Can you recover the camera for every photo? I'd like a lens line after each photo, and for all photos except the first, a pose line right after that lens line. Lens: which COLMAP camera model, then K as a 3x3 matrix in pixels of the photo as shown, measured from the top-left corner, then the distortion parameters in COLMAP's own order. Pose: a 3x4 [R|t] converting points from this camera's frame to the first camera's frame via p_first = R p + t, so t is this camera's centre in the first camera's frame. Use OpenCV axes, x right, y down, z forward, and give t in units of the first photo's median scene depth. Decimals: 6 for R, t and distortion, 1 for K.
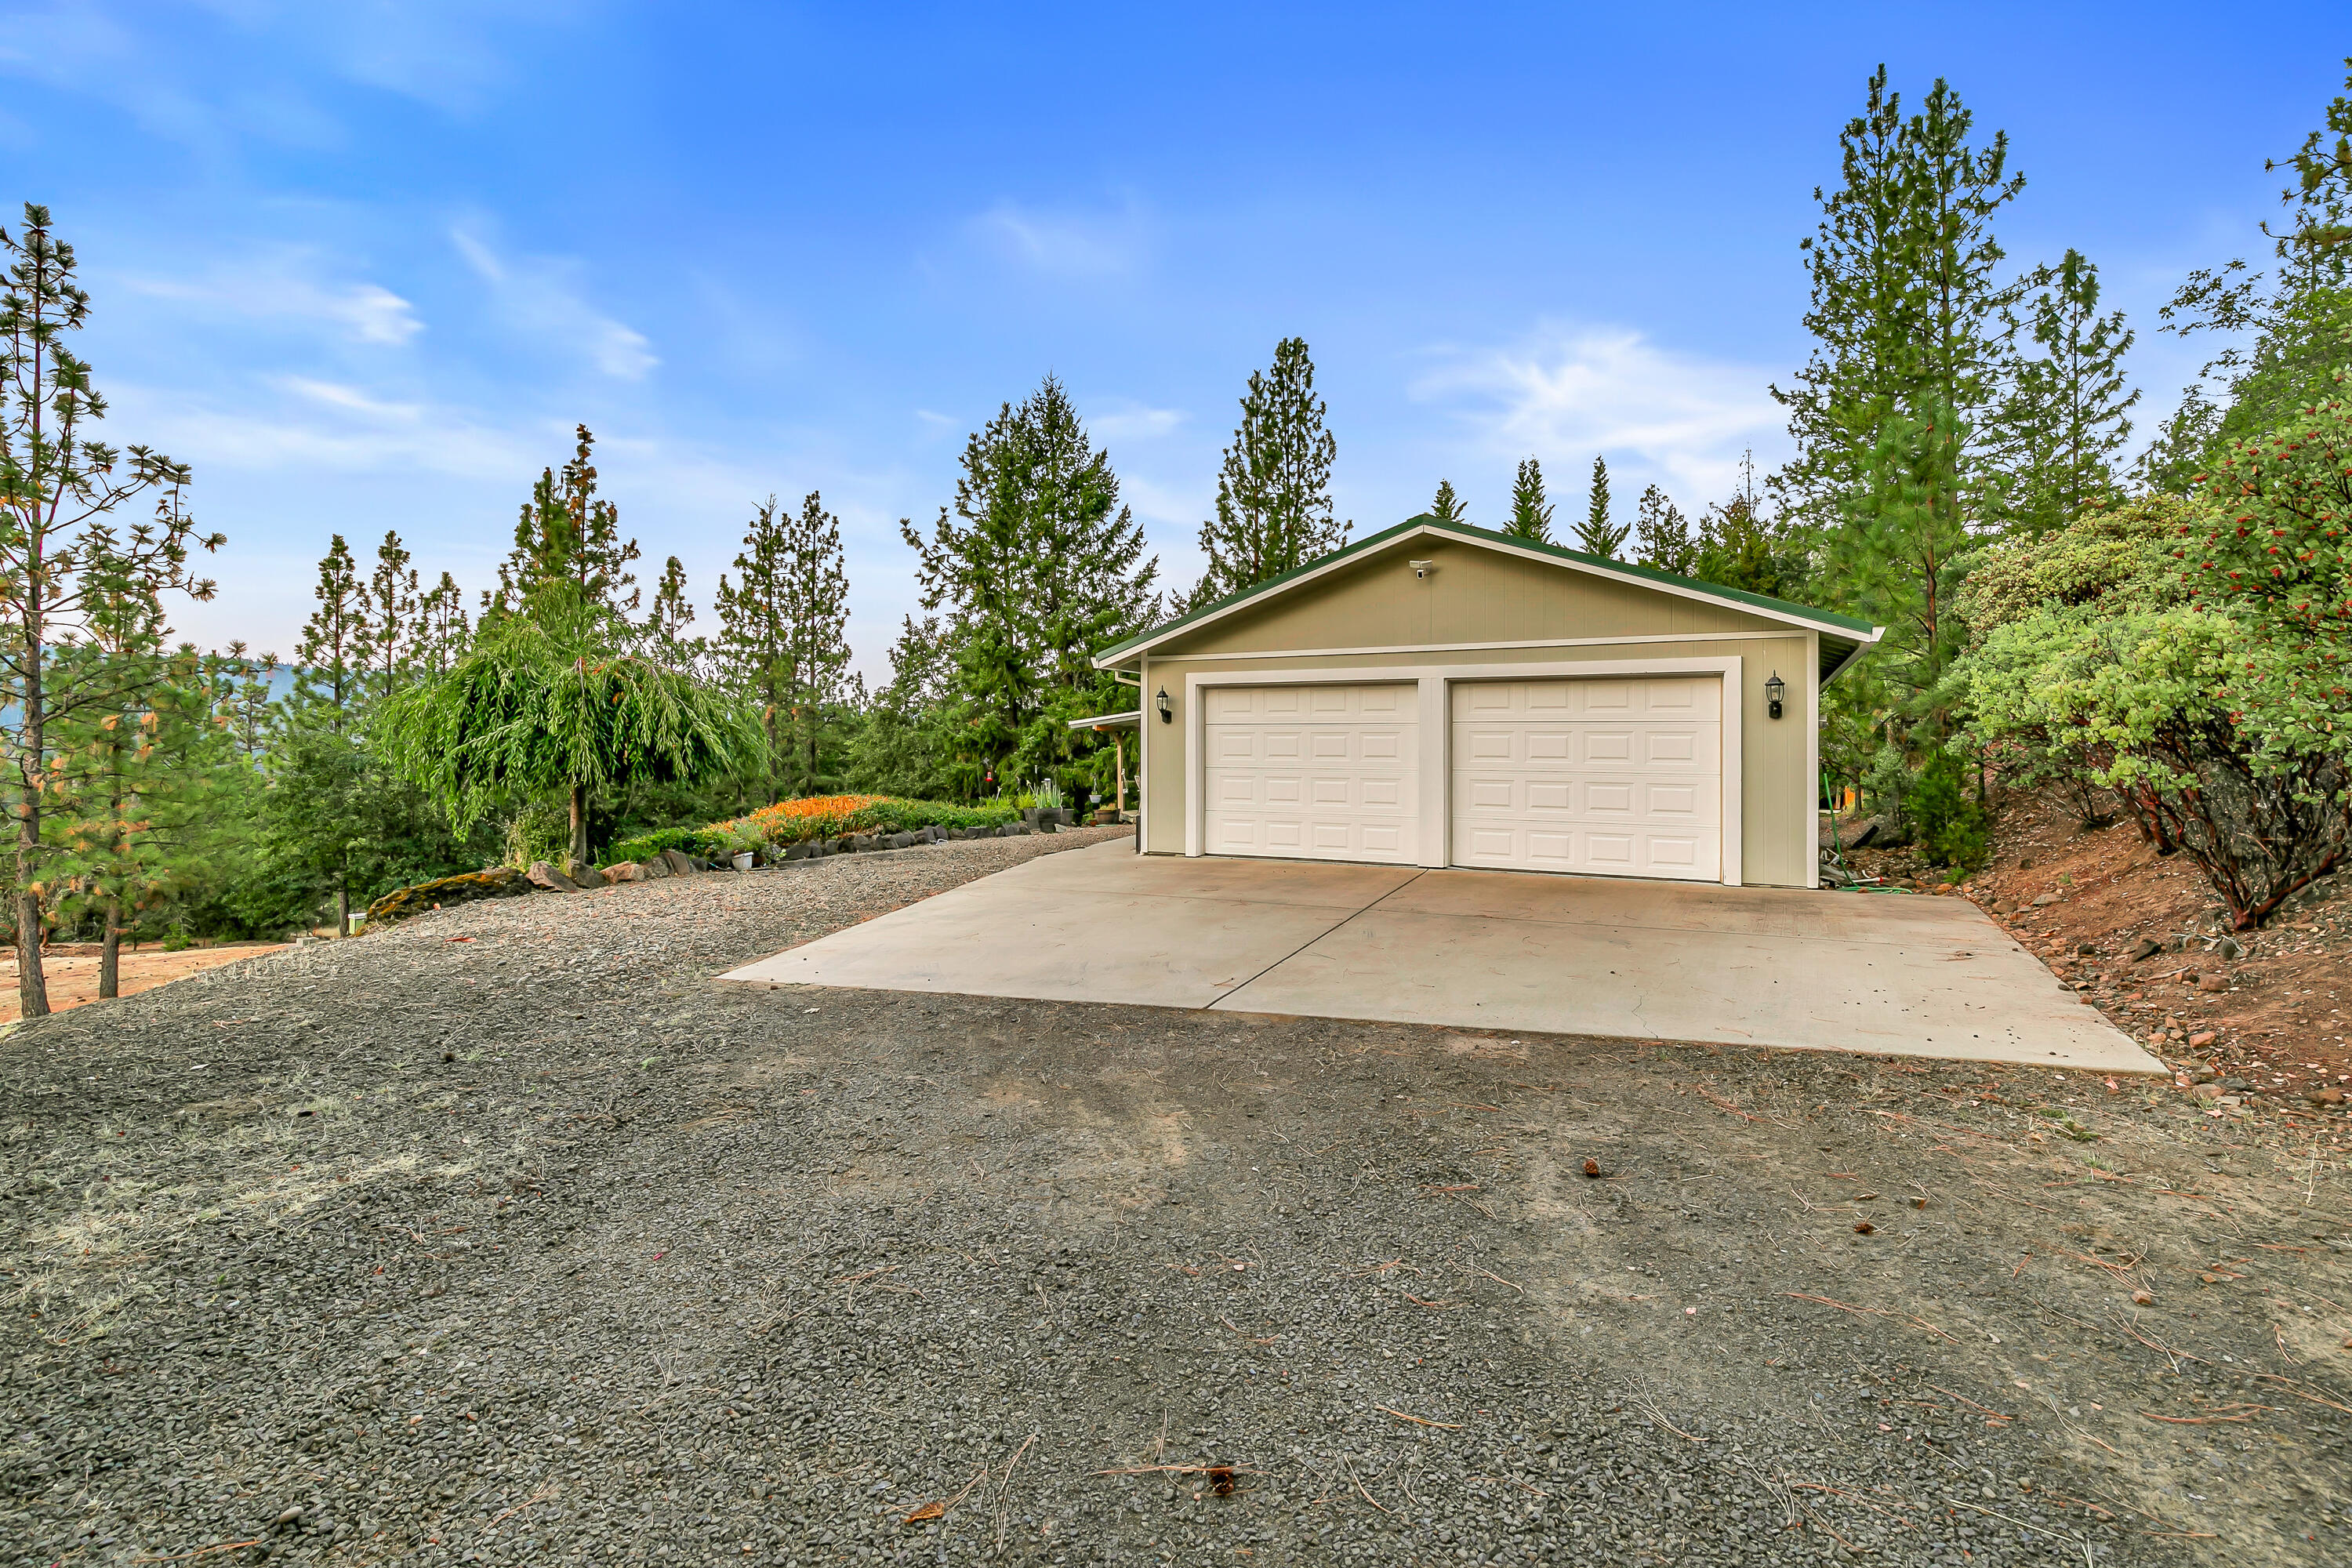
lens RADIAL K [[1099.1, 0, 1177.4], [0, 1099.1, 738.6], [0, 0, 1]] dist [0.026662, 0.000333]
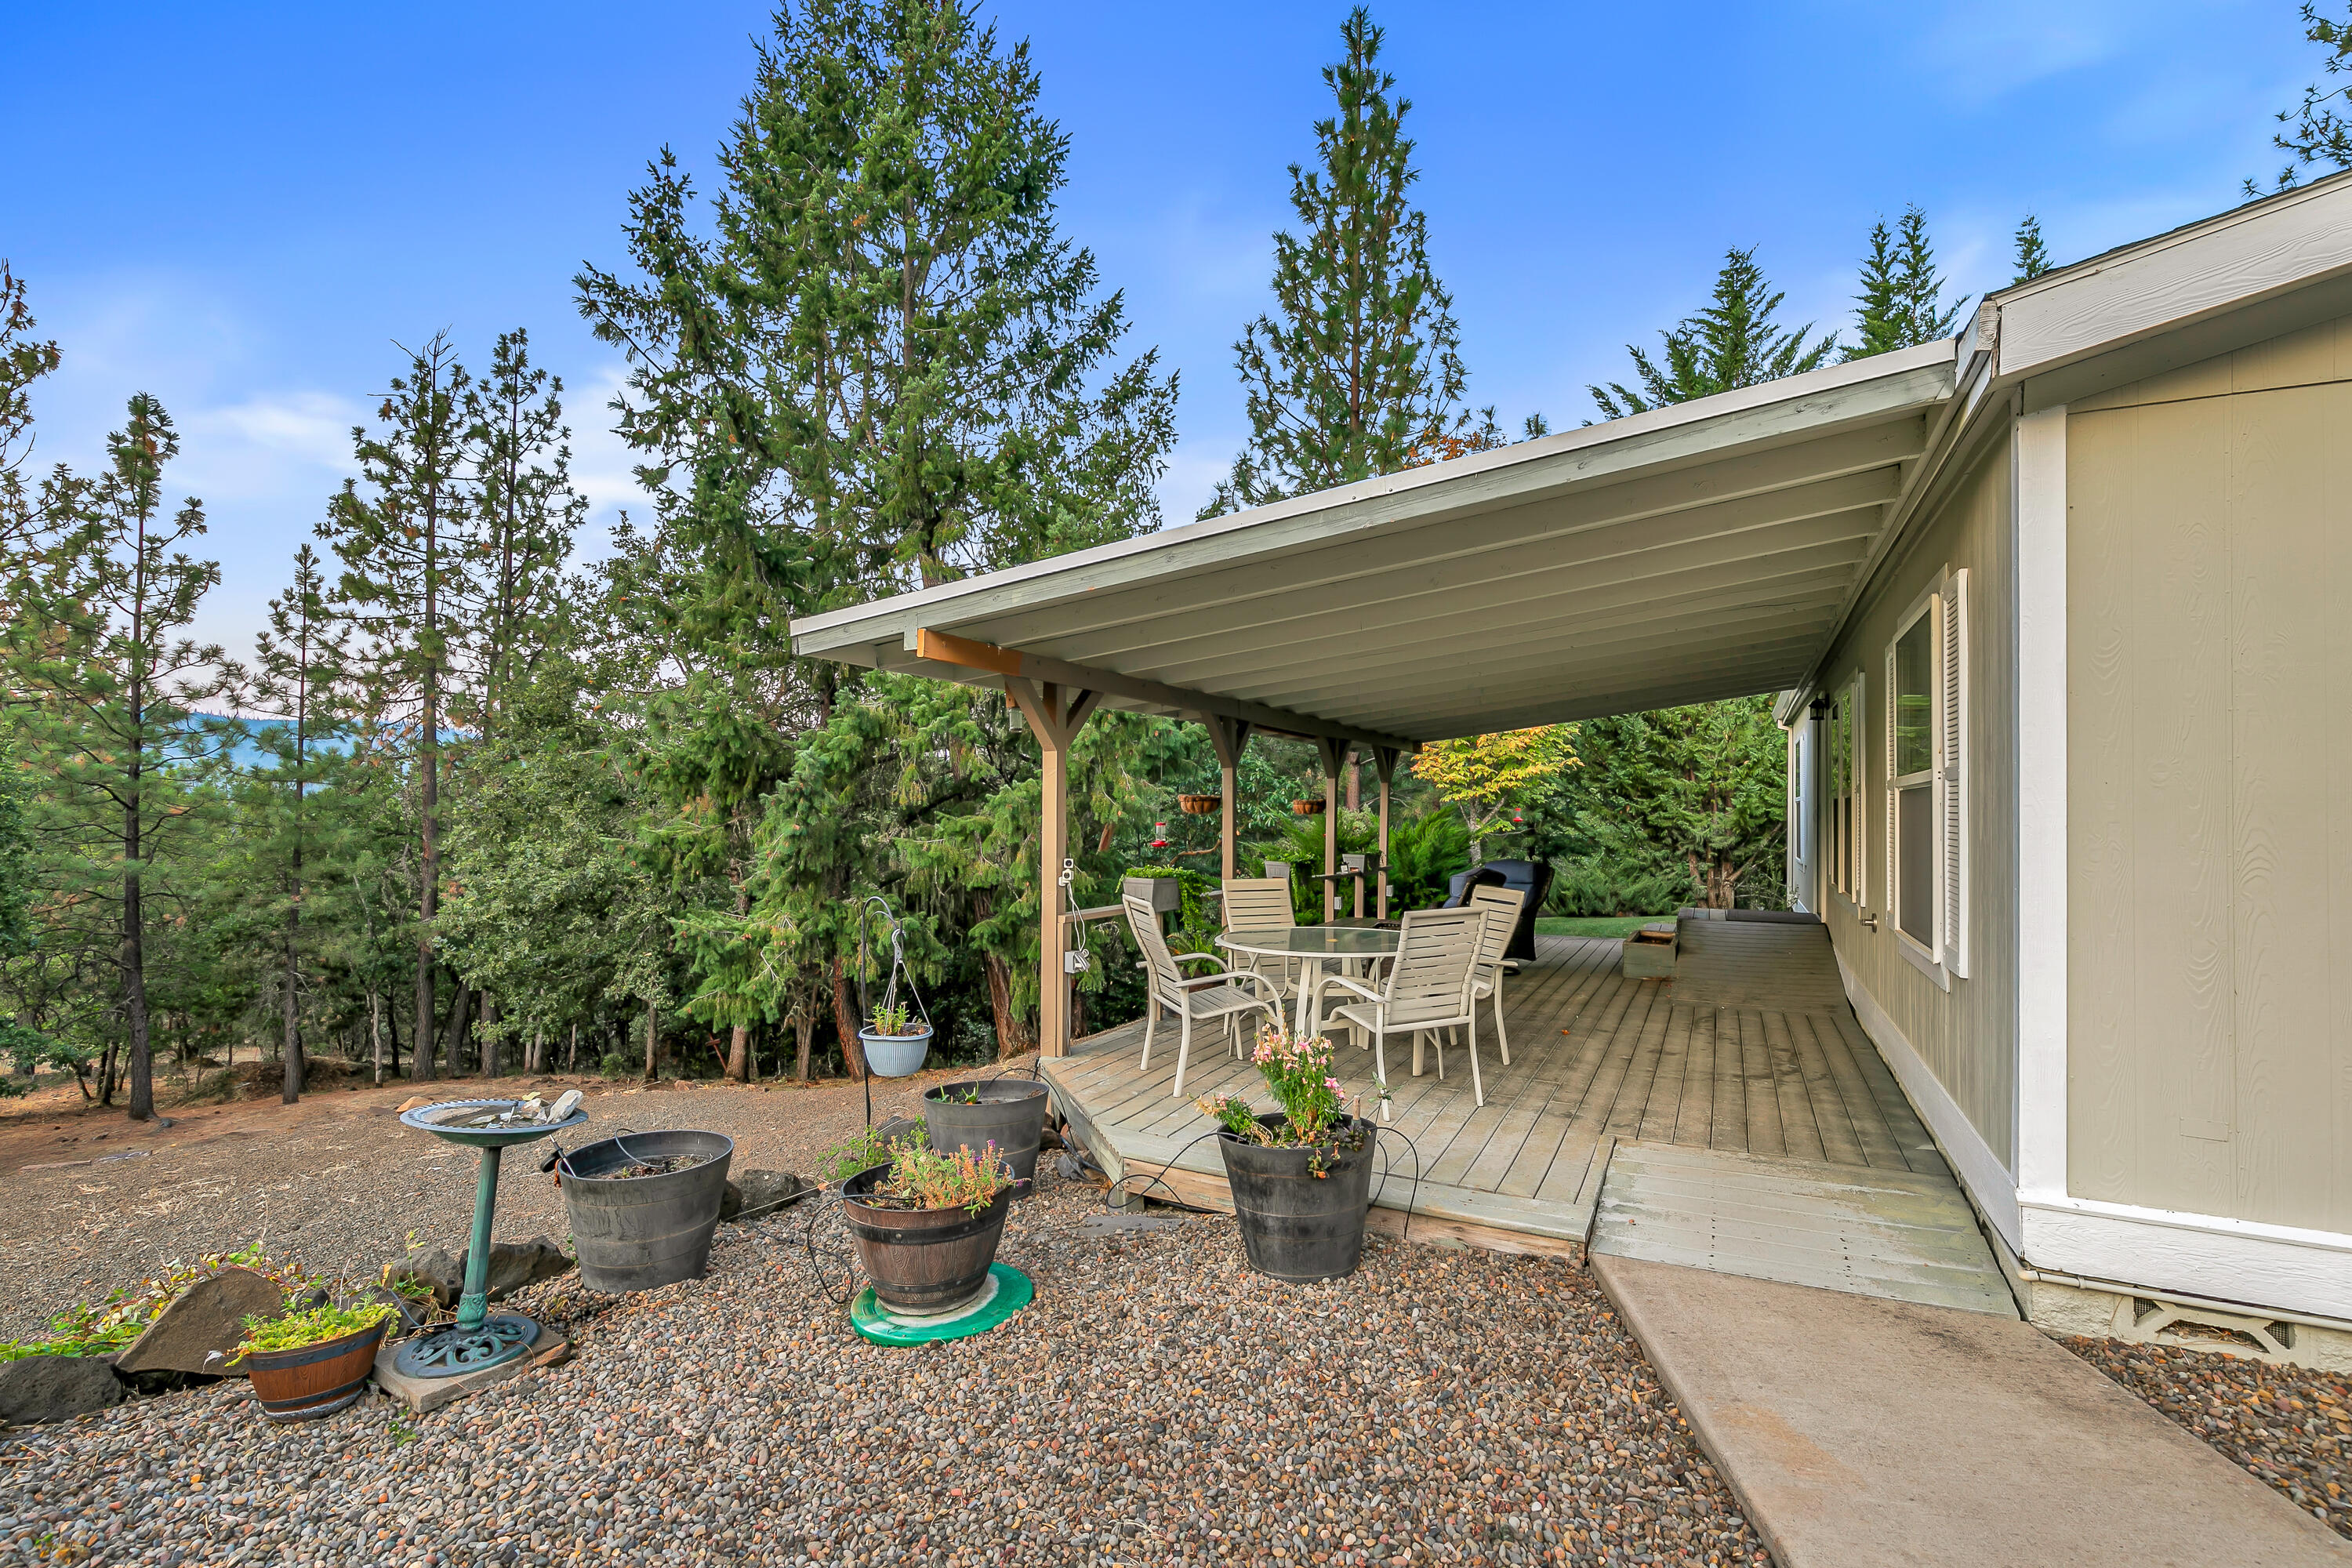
lens RADIAL K [[1092.2, 0, 1176.9], [0, 1092.2, 790.8], [0, 0, 1]] dist [0.000028, -0.000249]
pose [[0.999101, 0.004548, 0.042141, -0.026840], [-0.004335, 0.999977, -0.005154, 0.010743], [-0.042164, 0.004966, 0.999098, 0.563823]]
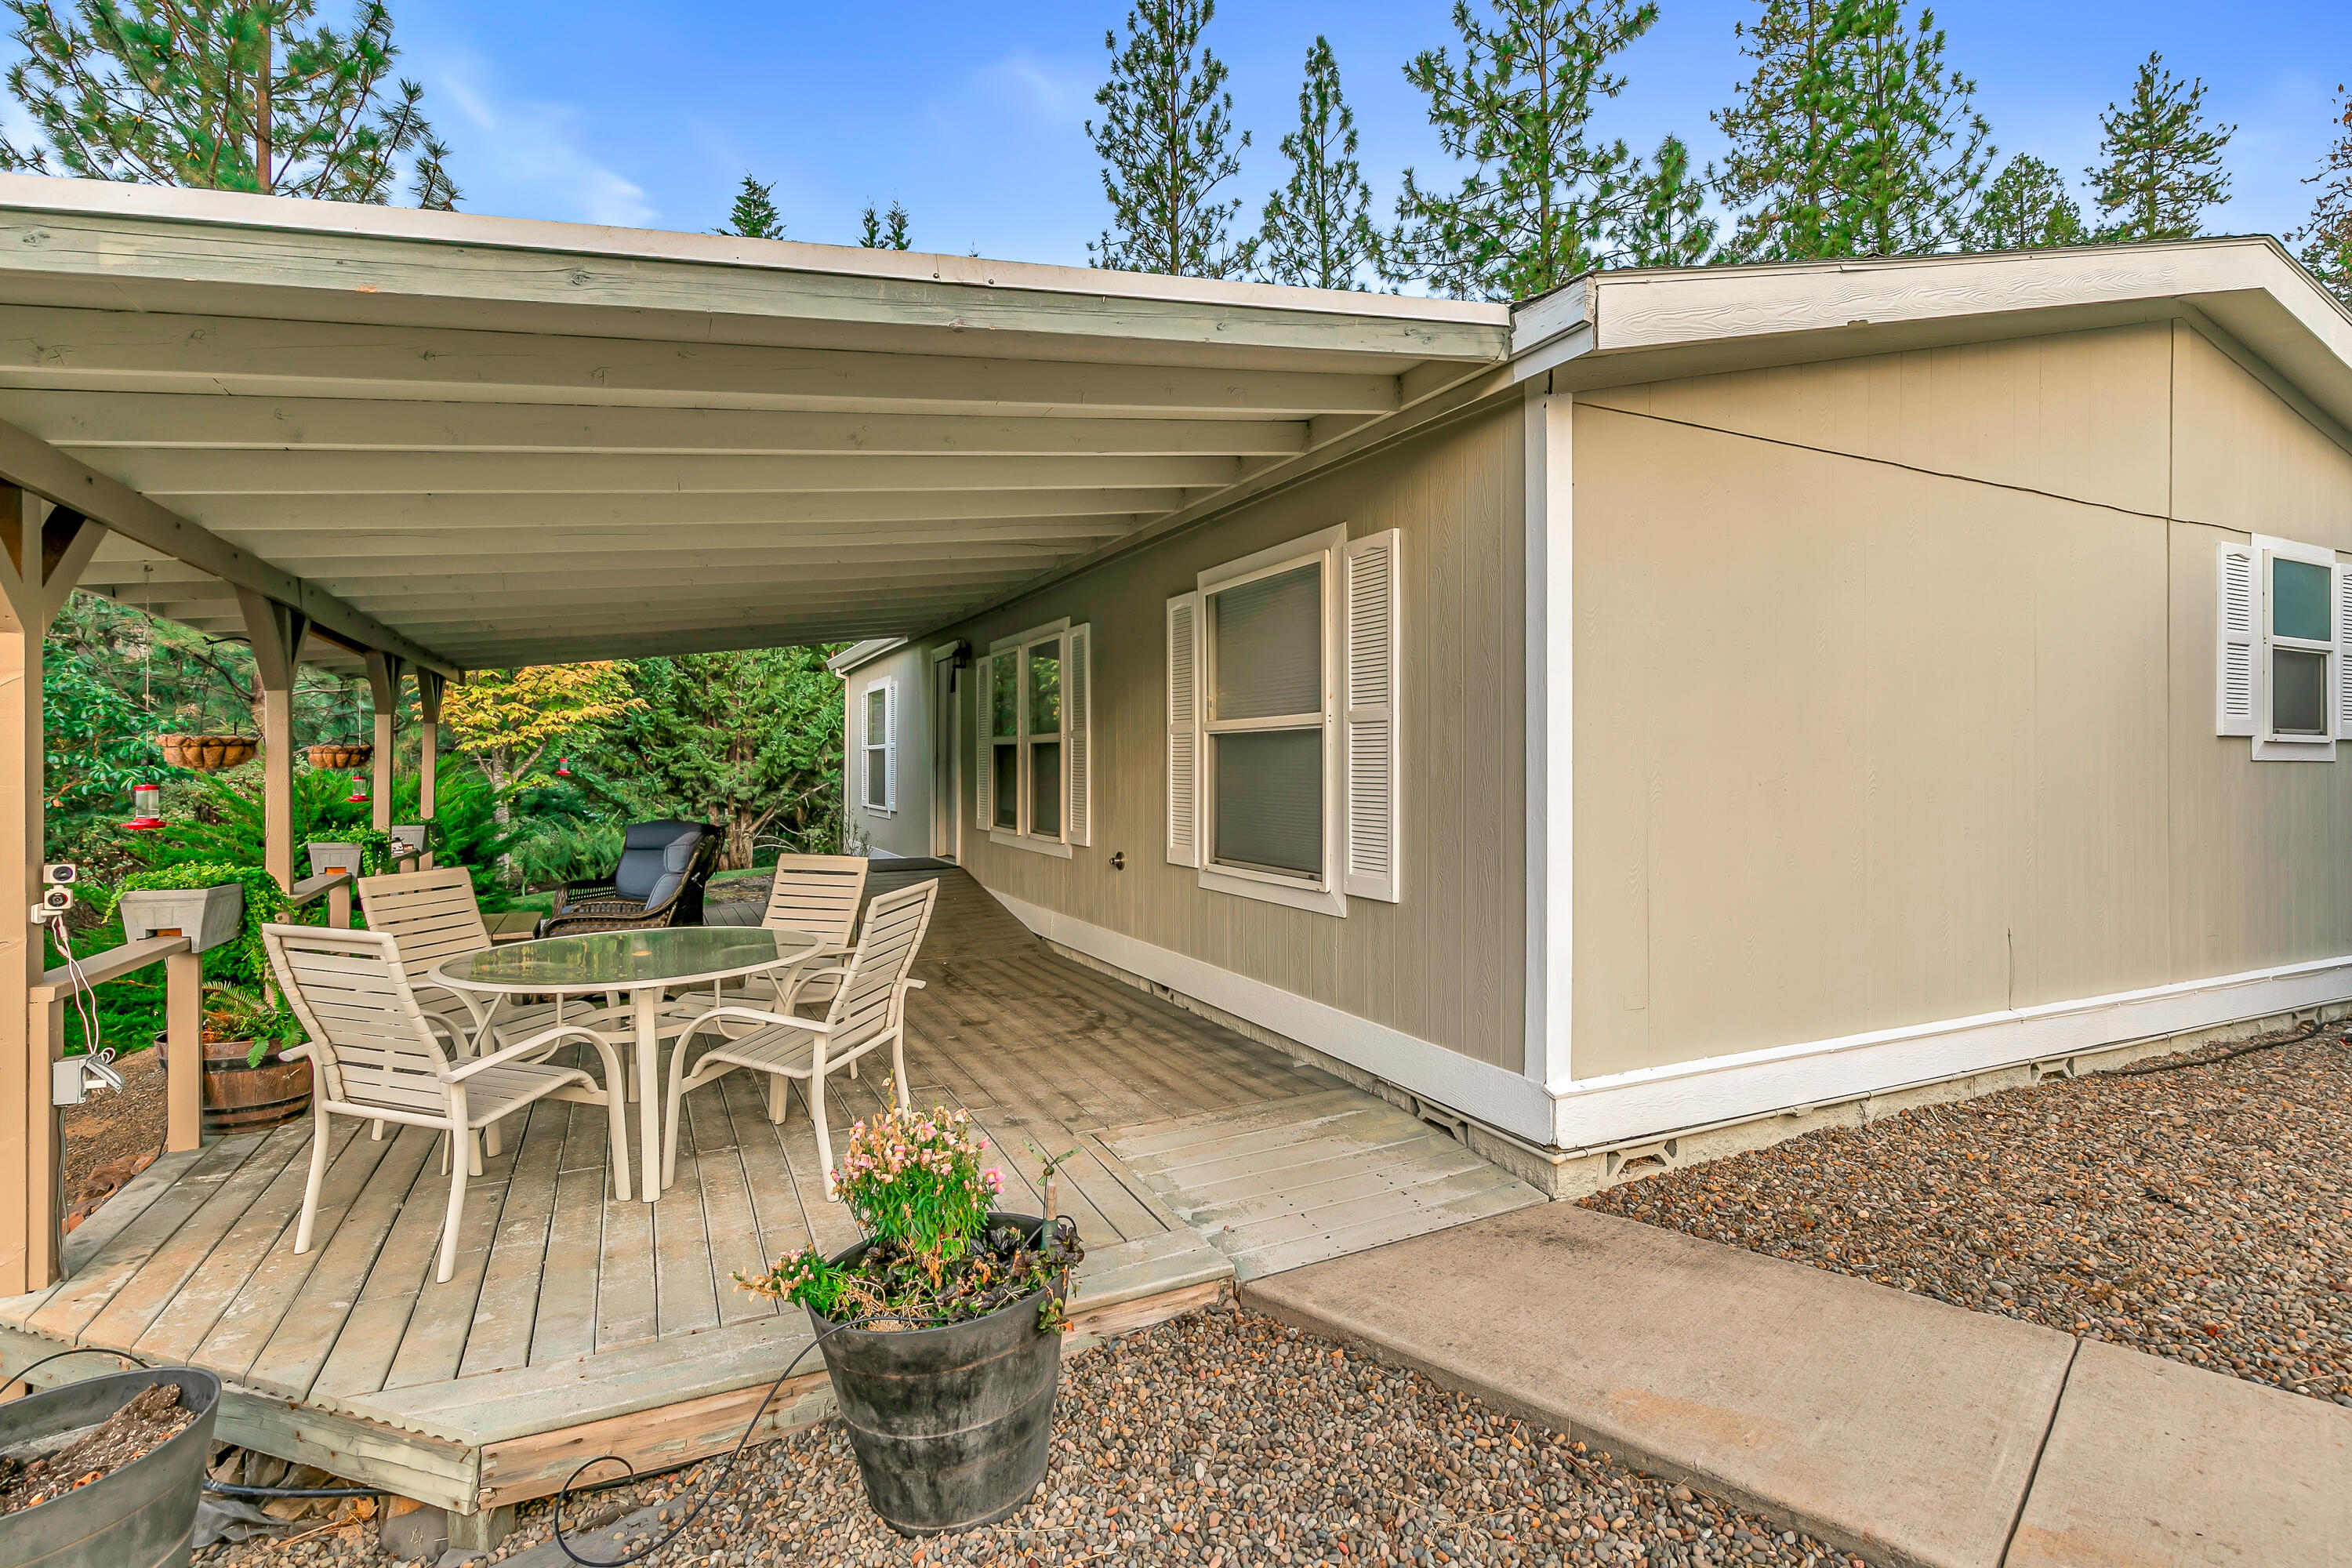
lens RADIAL K [[1114.2, 0, 1178.9], [0, 1114.2, 762.3], [0, 0, 1]] dist [0.016234, -0.008207]
pose [[0.567493, -0.006182, 0.823355, -0.055268], [-0.003058, 0.999949, 0.009616, 0.011894], [-0.823372, -0.007975, 0.567446, 0.615505]]
